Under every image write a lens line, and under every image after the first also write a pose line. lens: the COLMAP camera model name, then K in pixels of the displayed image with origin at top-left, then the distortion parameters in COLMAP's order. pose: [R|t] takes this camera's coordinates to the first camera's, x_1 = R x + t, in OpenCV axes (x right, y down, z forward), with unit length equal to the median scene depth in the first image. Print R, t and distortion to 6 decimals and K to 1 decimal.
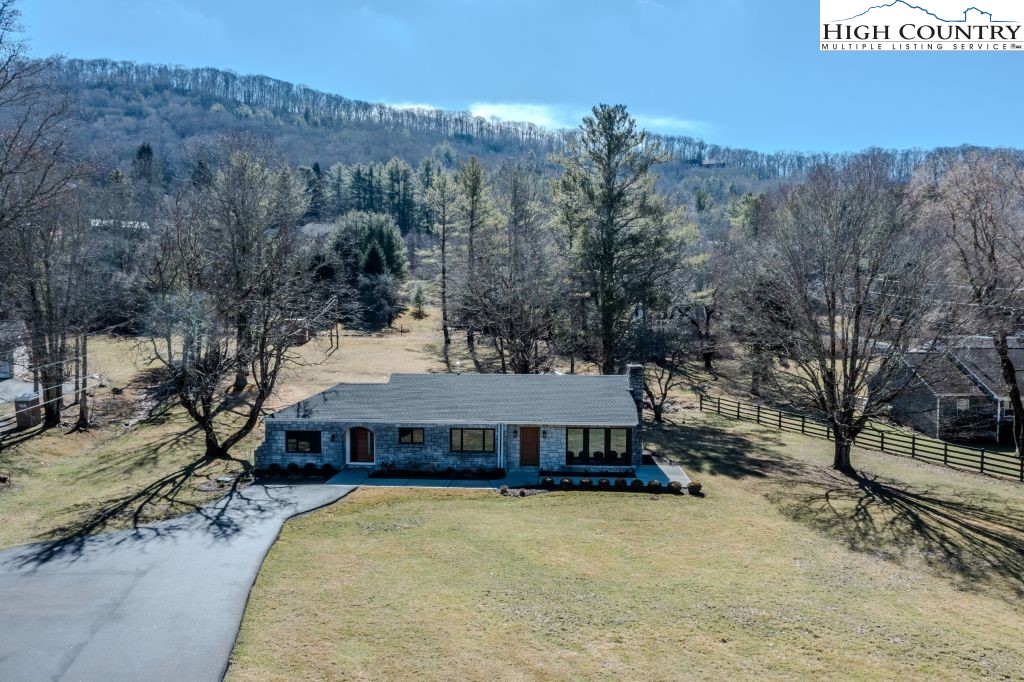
lens RADIAL K [[846.6, 0, 512.0], [0, 846.6, 341.0], [0, 0, 1]] dist [-0.004688, -0.002803]
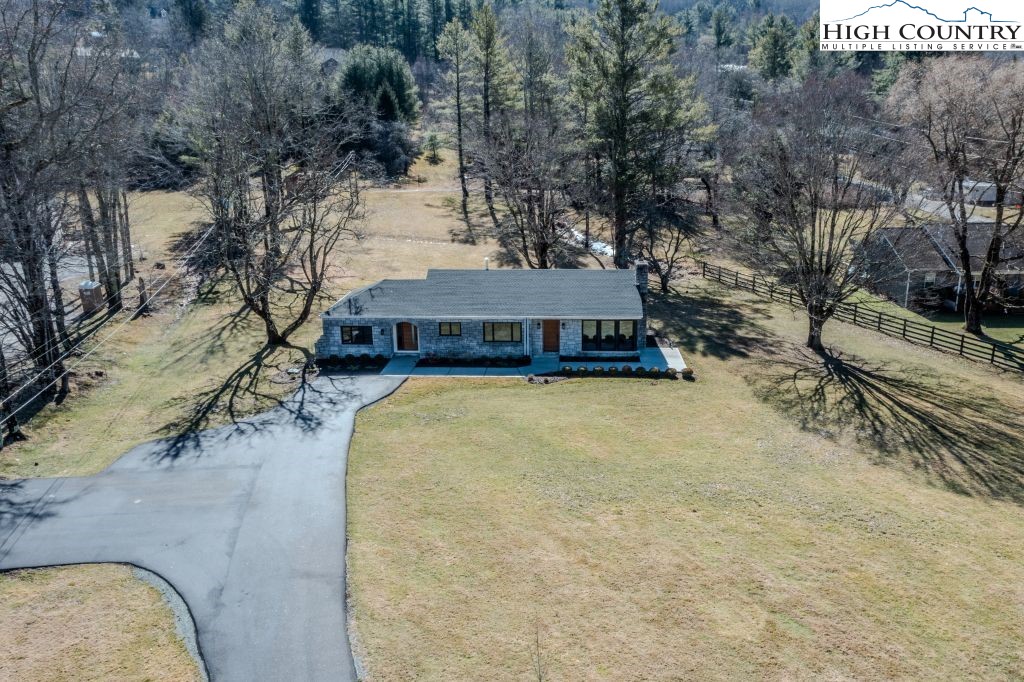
lens RADIAL K [[873.0, 0, 567.8], [0, 873.0, 344.2], [0, 0, 1]] dist [-0.002795, -0.004833]
pose [[0.998774, -0.017164, 0.046427, -0.014091], [0.006789, 0.976596, 0.214974, -0.142554], [-0.049030, -0.214395, 0.975516, -0.215173]]
